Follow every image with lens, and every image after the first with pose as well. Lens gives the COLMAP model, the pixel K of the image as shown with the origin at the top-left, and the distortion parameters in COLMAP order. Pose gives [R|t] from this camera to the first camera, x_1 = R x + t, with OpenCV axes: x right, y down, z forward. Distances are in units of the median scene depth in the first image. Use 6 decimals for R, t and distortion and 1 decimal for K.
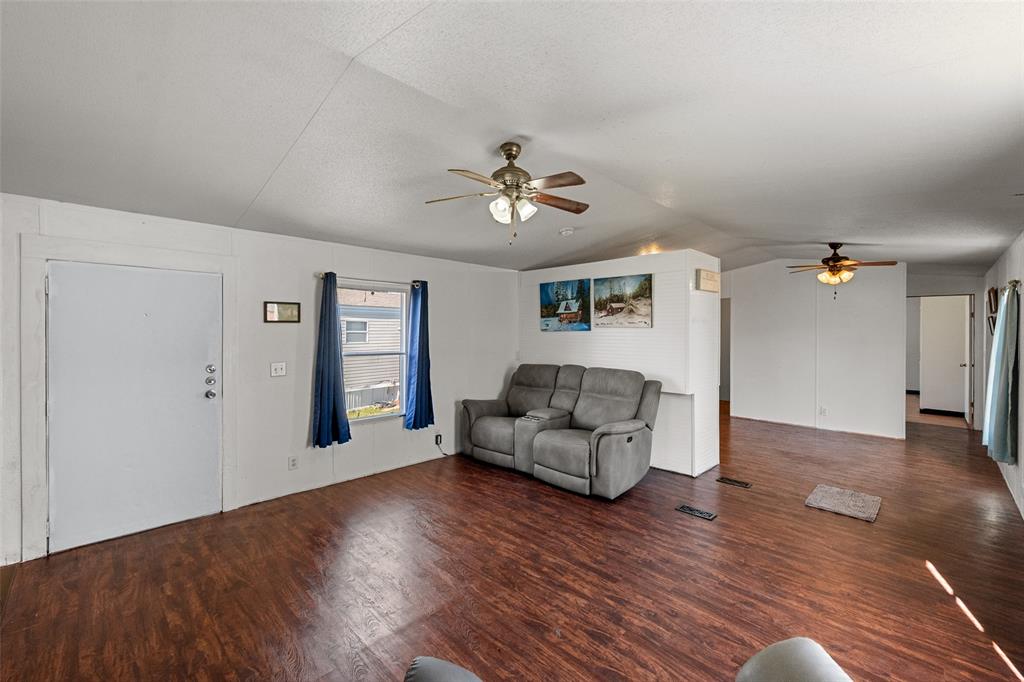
lens RADIAL K [[416.6, 0, 516.2], [0, 416.6, 335.8], [0, 0, 1]] dist [-0.002415, -0.000445]
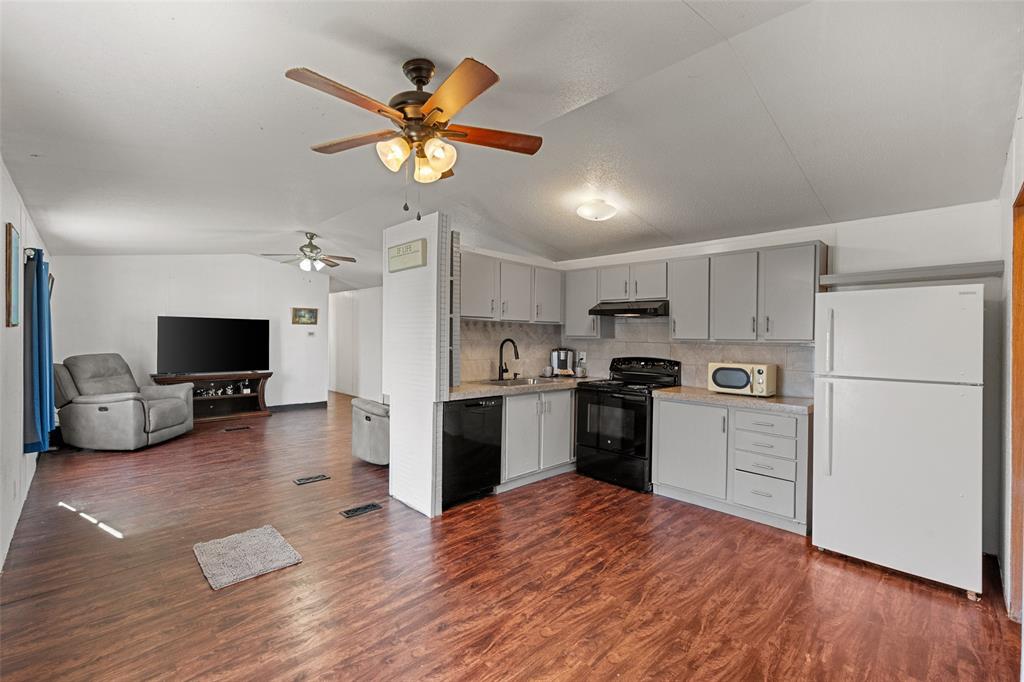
lens RADIAL K [[437.8, 0, 510.0], [0, 437.8, 338.0], [0, 0, 1]] dist [-0.000930, 0.000077]
pose [[-0.010832, 0.002052, -0.999939, 1.543000], [-0.023068, 0.999731, 0.002302, 0.017223], [0.999675, 0.023091, -0.010782, 1.466134]]
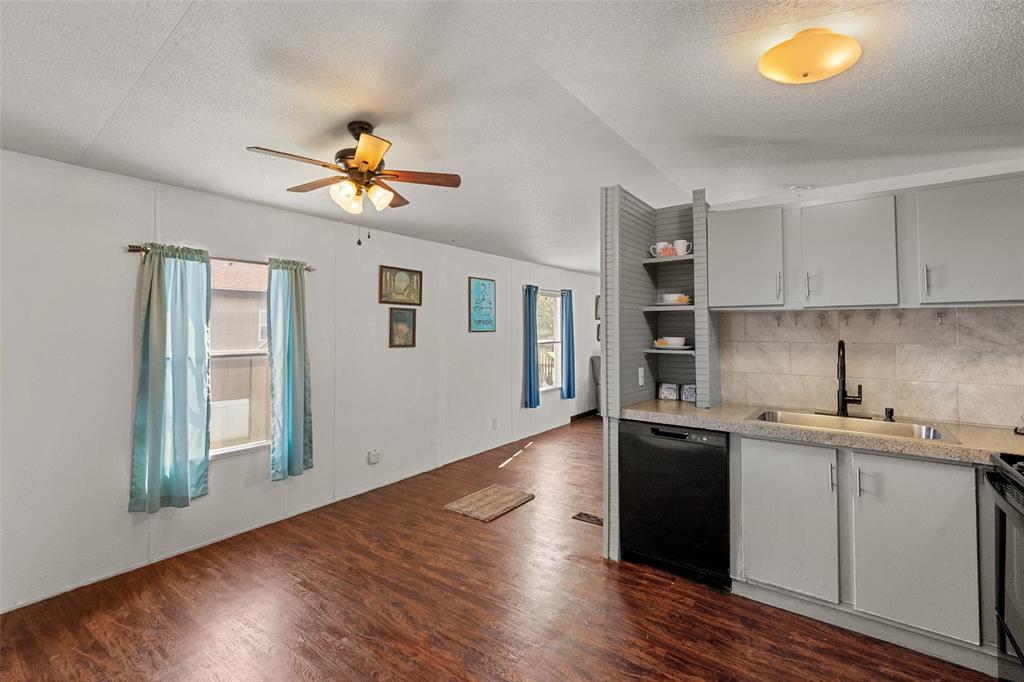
lens RADIAL K [[460.9, 0, 514.1], [0, 460.9, 318.0], [0, 0, 1]] dist [0.000284, -0.000111]
pose [[-0.986960, -0.007855, -0.160772, 0.915701], [-0.004500, 0.999765, -0.021221, 0.005501], [0.160901, -0.020221, -0.986763, 2.063267]]
